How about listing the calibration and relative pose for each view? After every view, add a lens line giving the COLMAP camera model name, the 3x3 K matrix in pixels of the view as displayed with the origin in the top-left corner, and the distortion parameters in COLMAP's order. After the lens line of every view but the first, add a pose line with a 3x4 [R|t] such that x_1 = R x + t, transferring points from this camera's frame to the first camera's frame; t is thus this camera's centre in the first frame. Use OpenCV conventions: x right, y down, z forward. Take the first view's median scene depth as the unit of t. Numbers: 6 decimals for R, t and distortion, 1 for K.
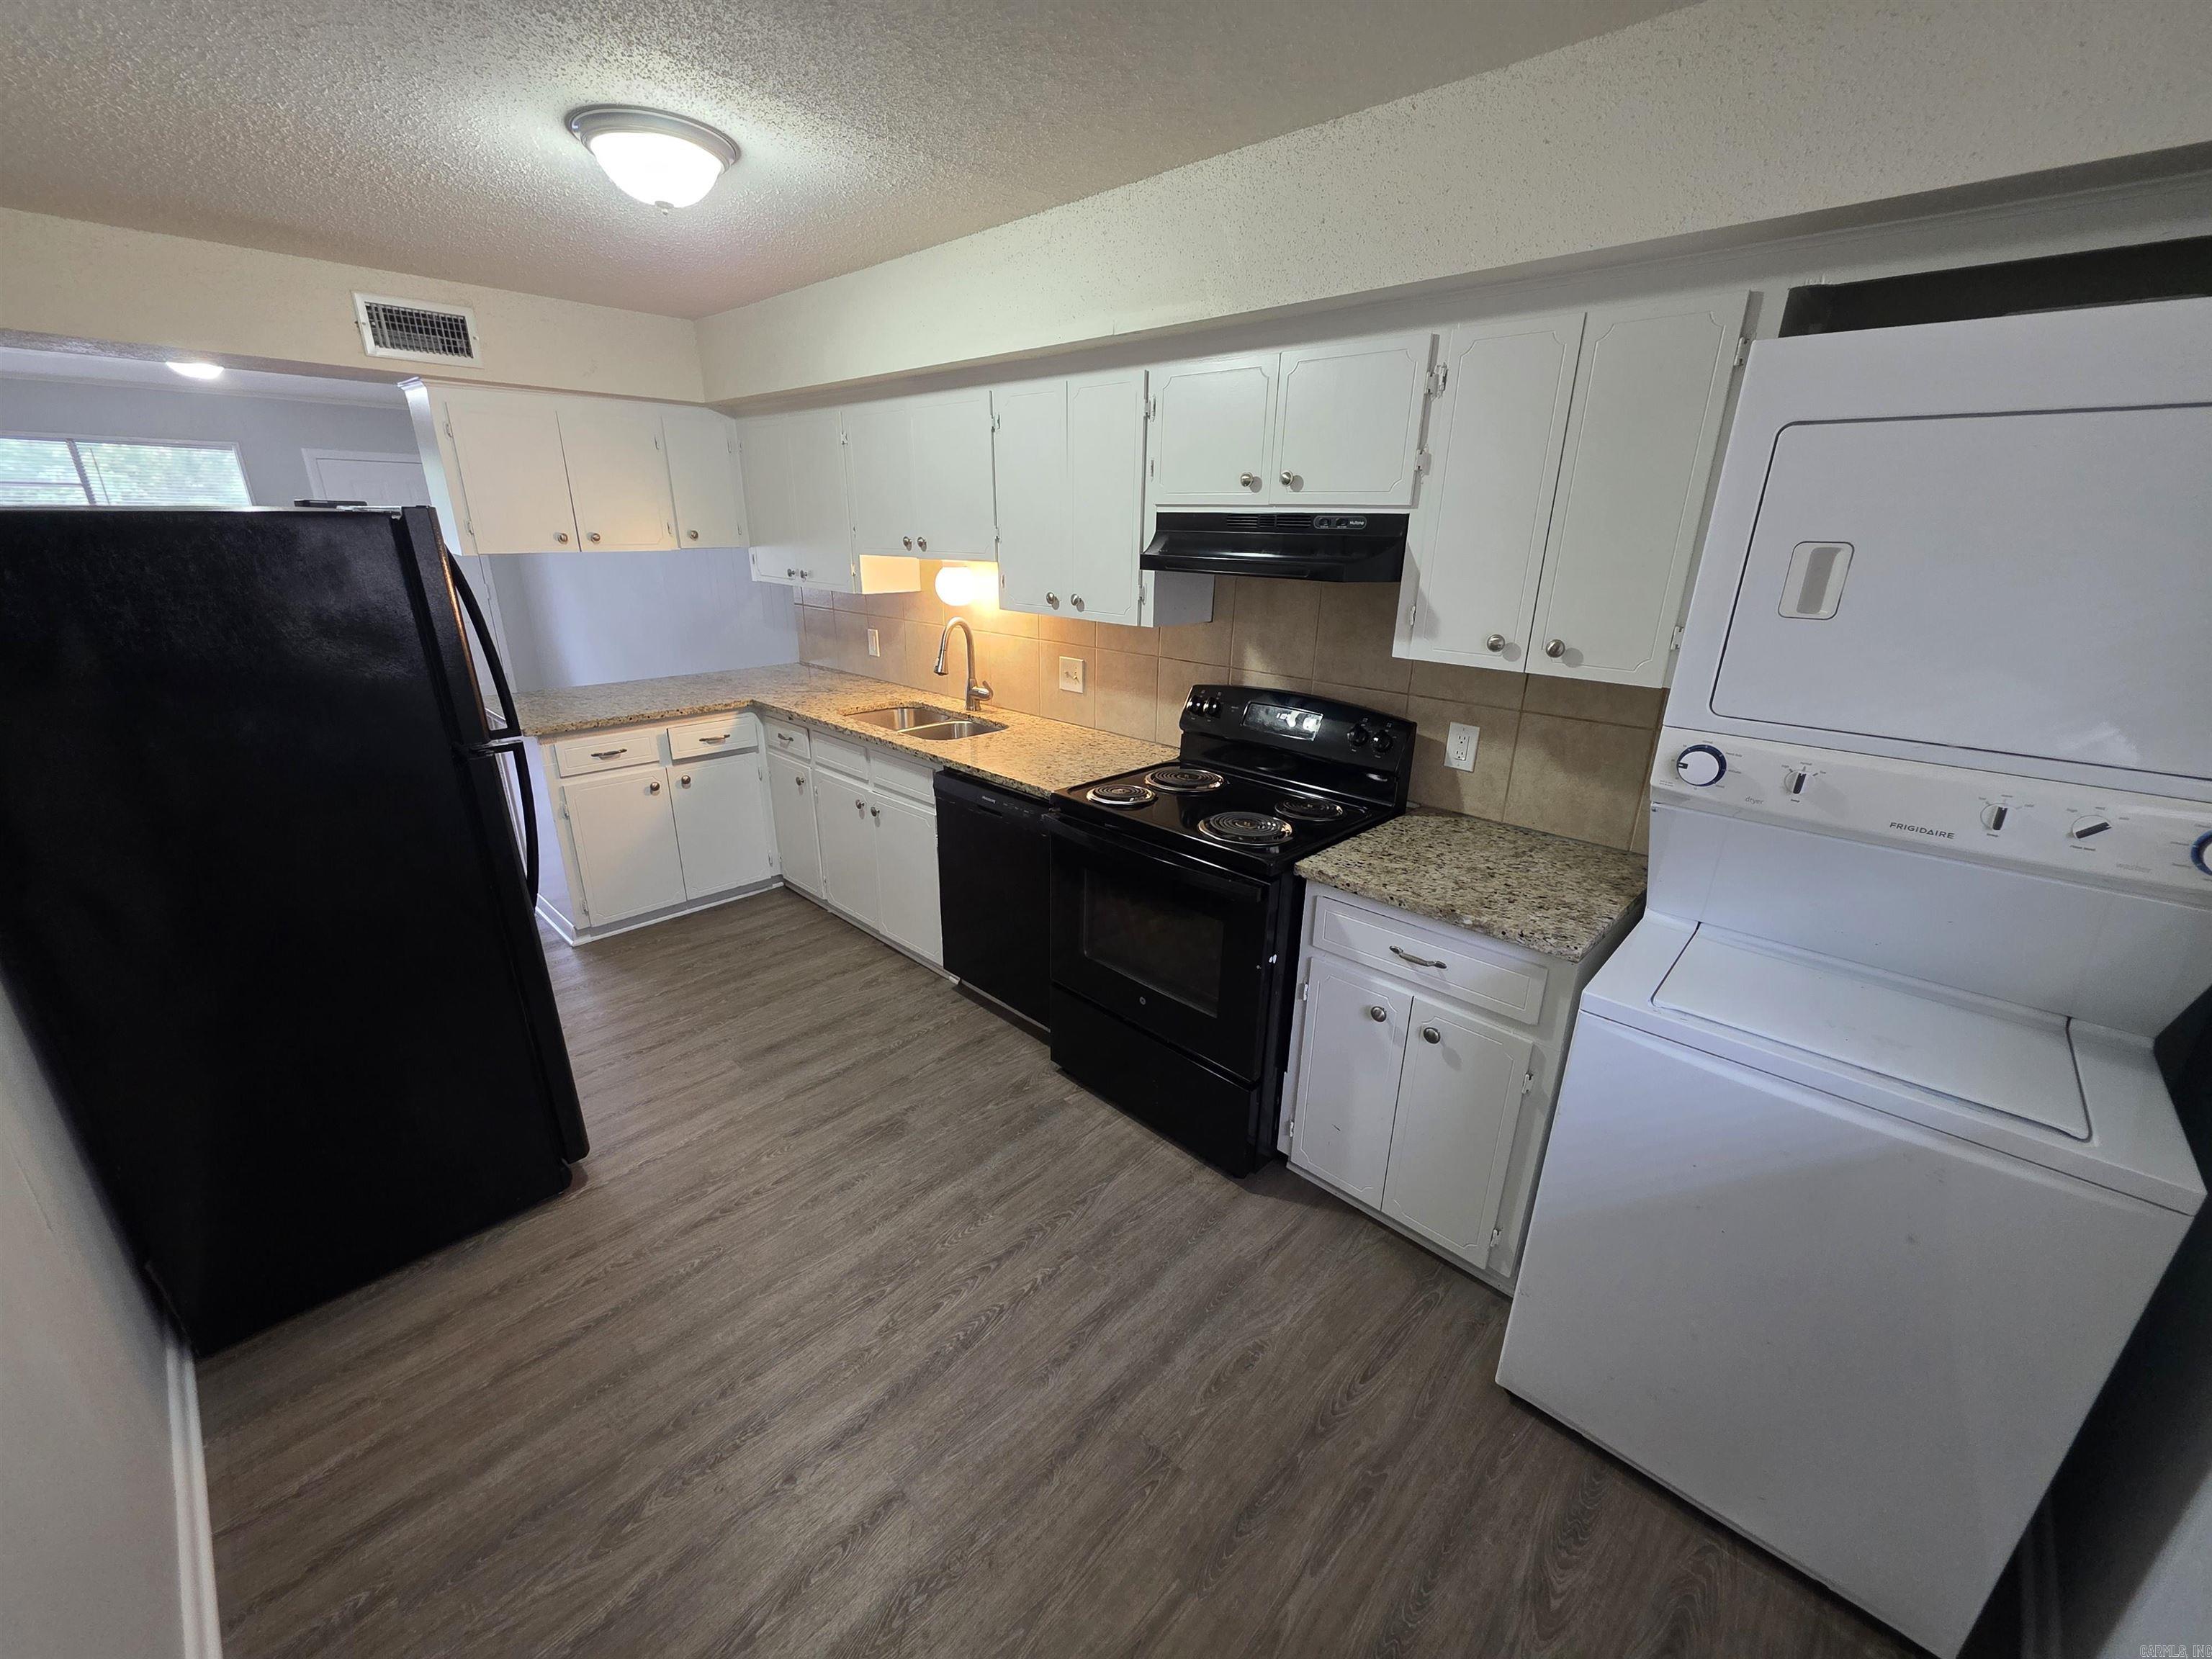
lens RADIAL K [[884.4, 0, 1106.5], [0, 884.4, 836.0], [0, 0, 1]] dist [0.003195, 0.000078]
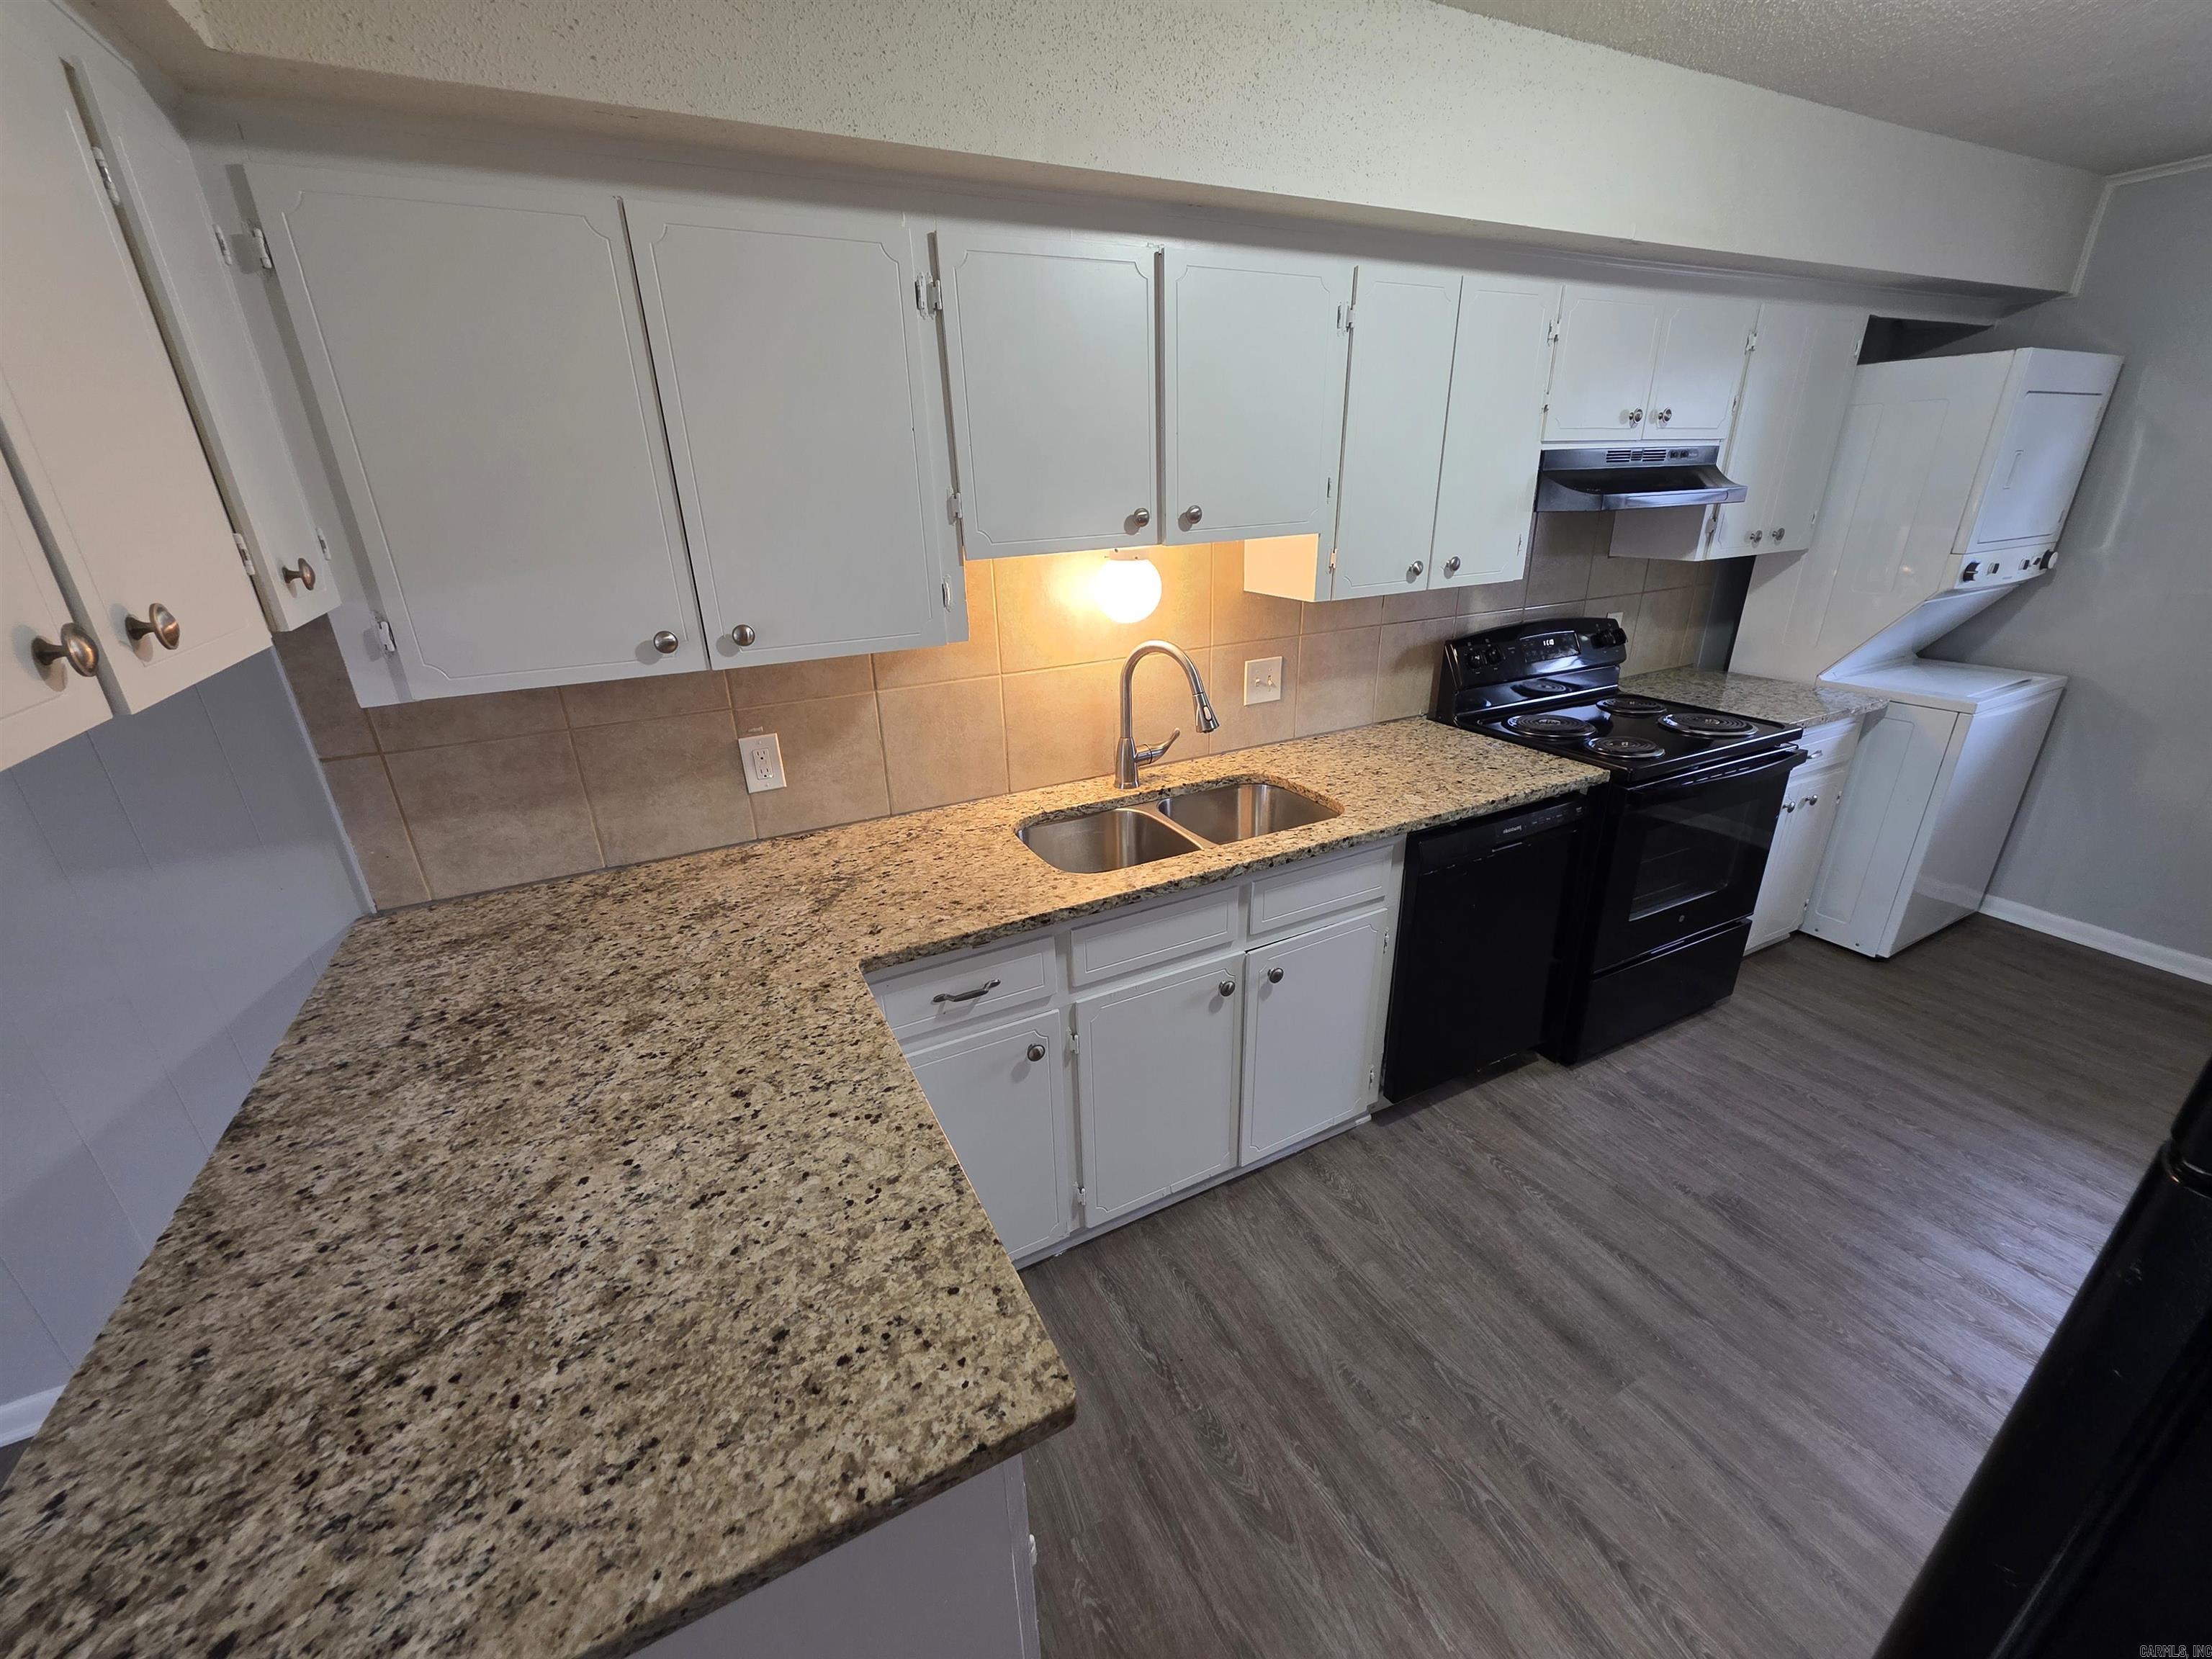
lens RADIAL K [[884.4, 0, 1106.5], [0, 884.4, 836.0], [0, 0, 1]] dist [0.003195, 0.000078]
pose [[0.329861, -0.378605, 0.864783, -0.775401], [0.350697, 0.899644, 0.260098, -0.304483], [-0.876472, 0.217481, 0.429534, 0.824678]]
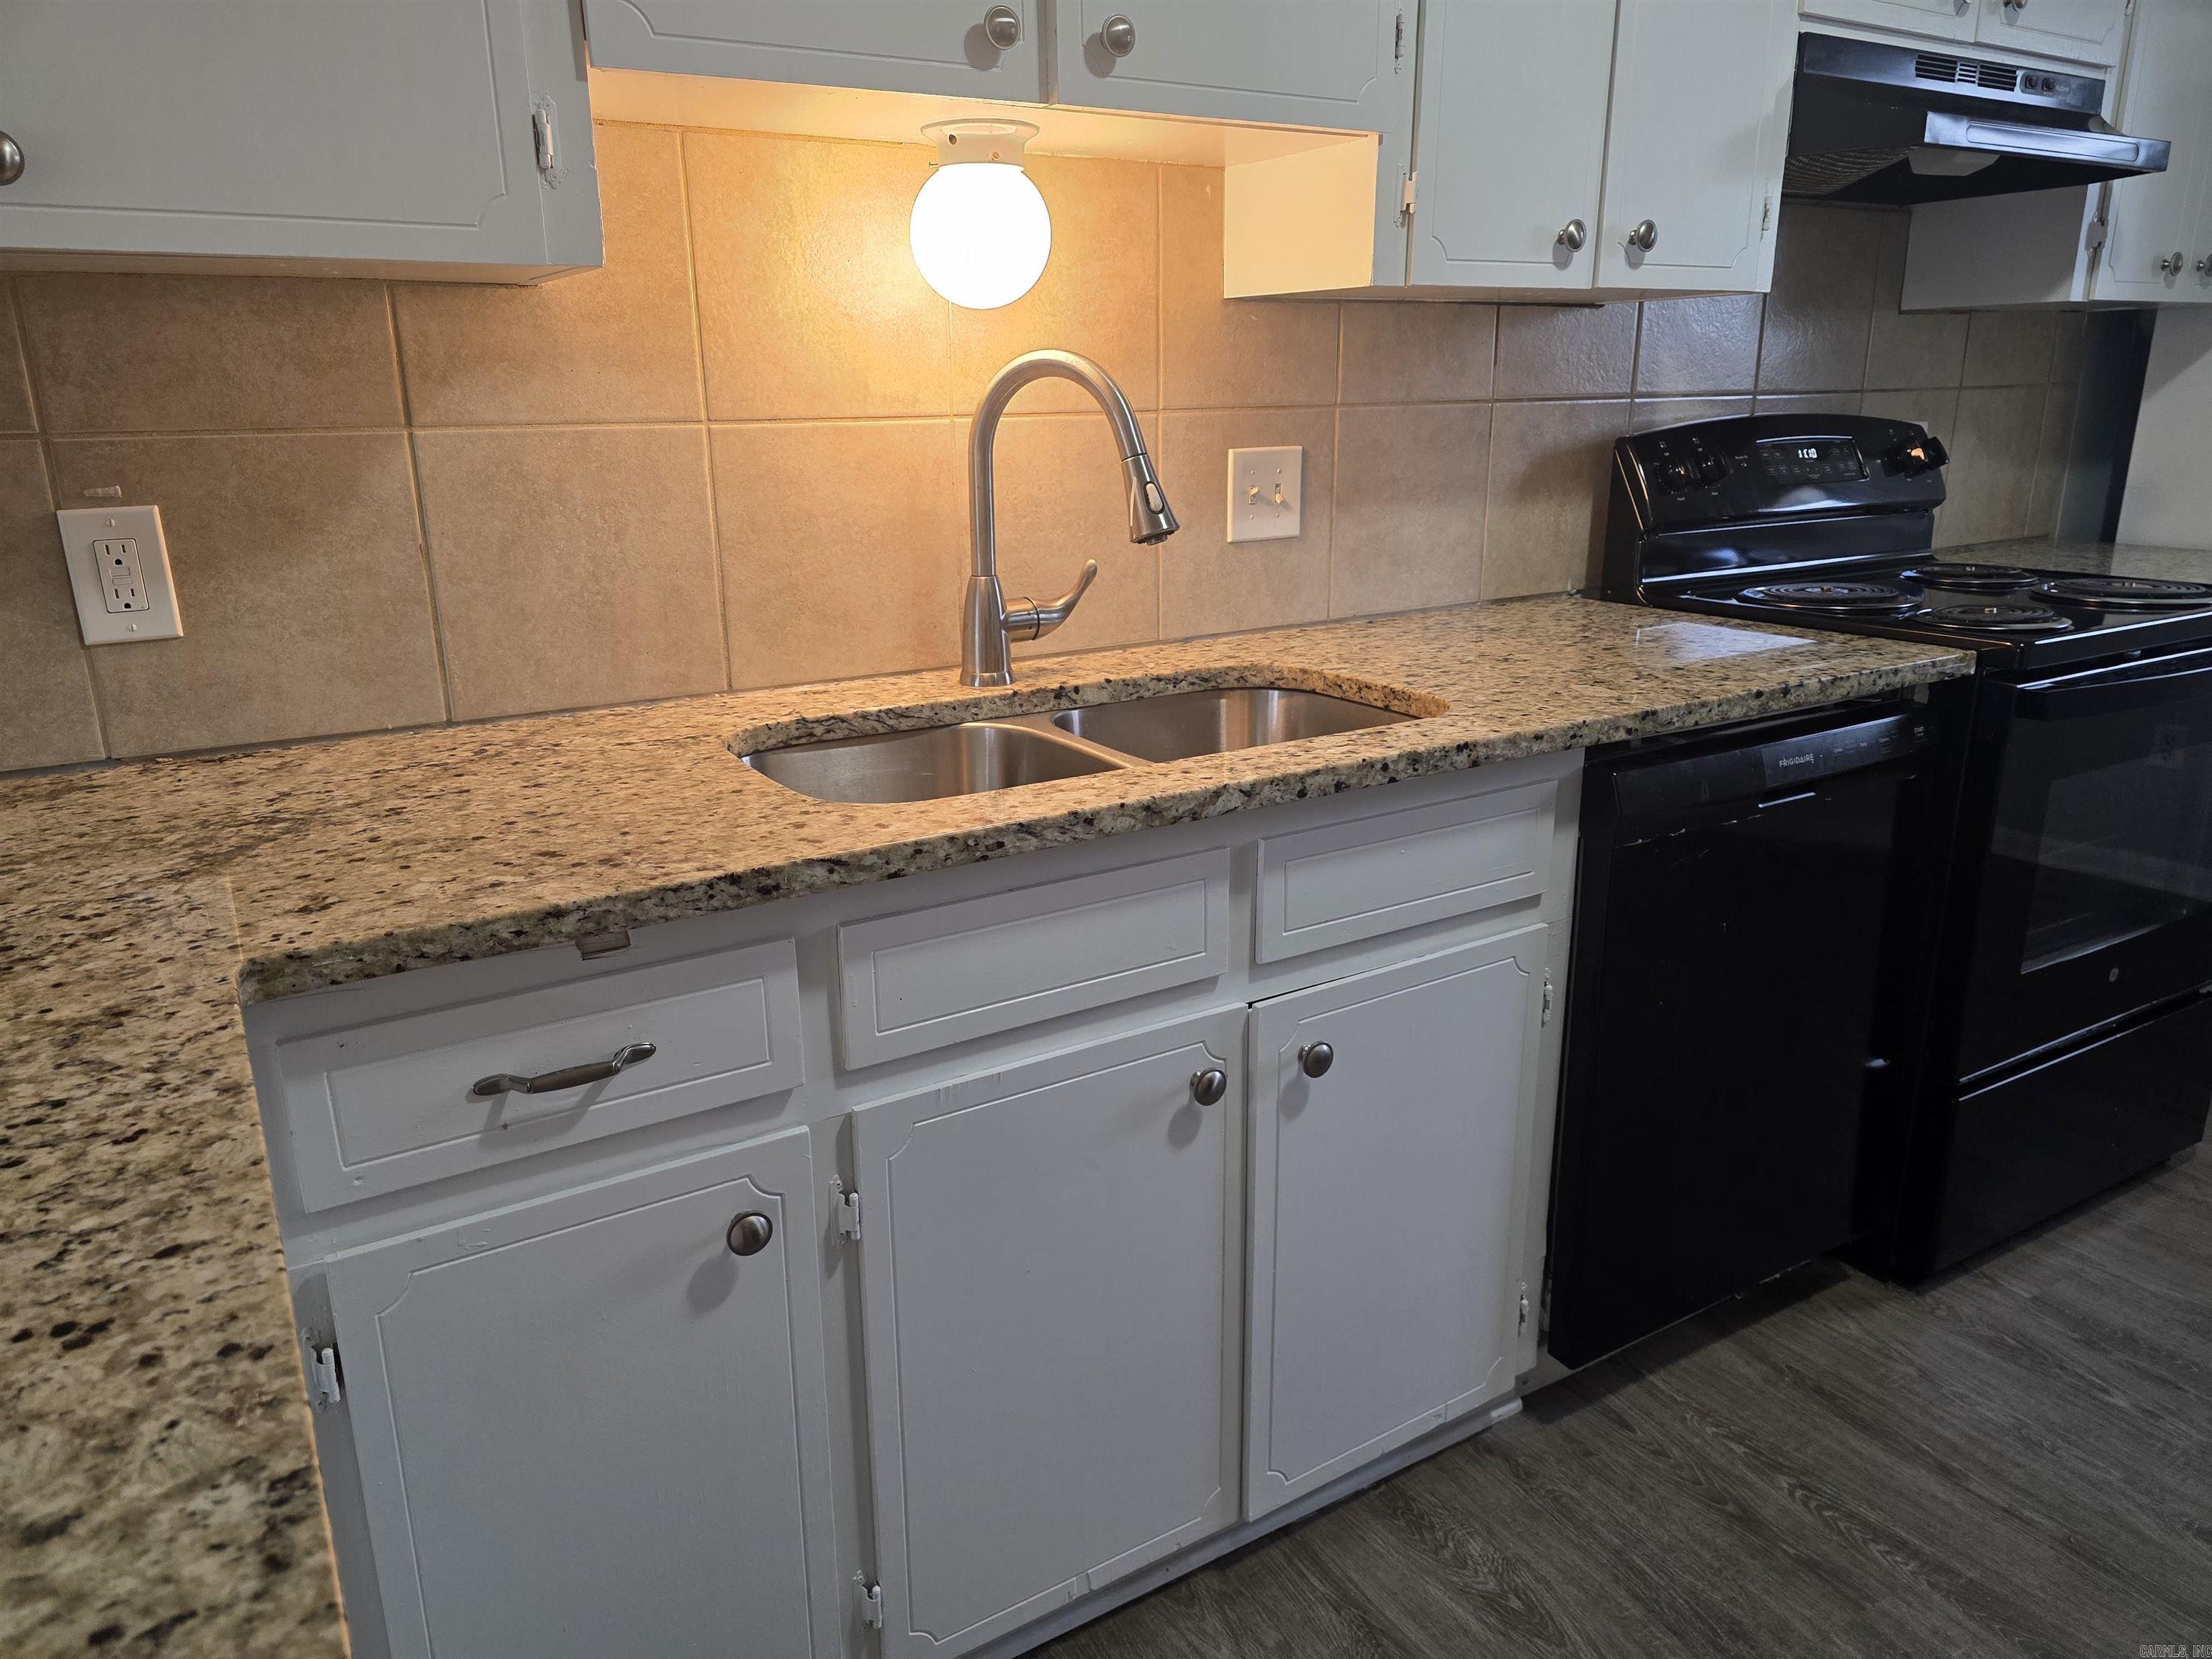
lens RADIAL K [[1482.8, 0, 1092.4], [0, 1482.8, 820.4], [0, 0, 1]] dist [0.054048, -0.048696]
pose [[0.264616, -0.286639, 0.920770, -0.665912], [0.342930, 0.920364, 0.187959, -0.198285], [-0.901320, 0.266022, 0.341840, 0.889968]]
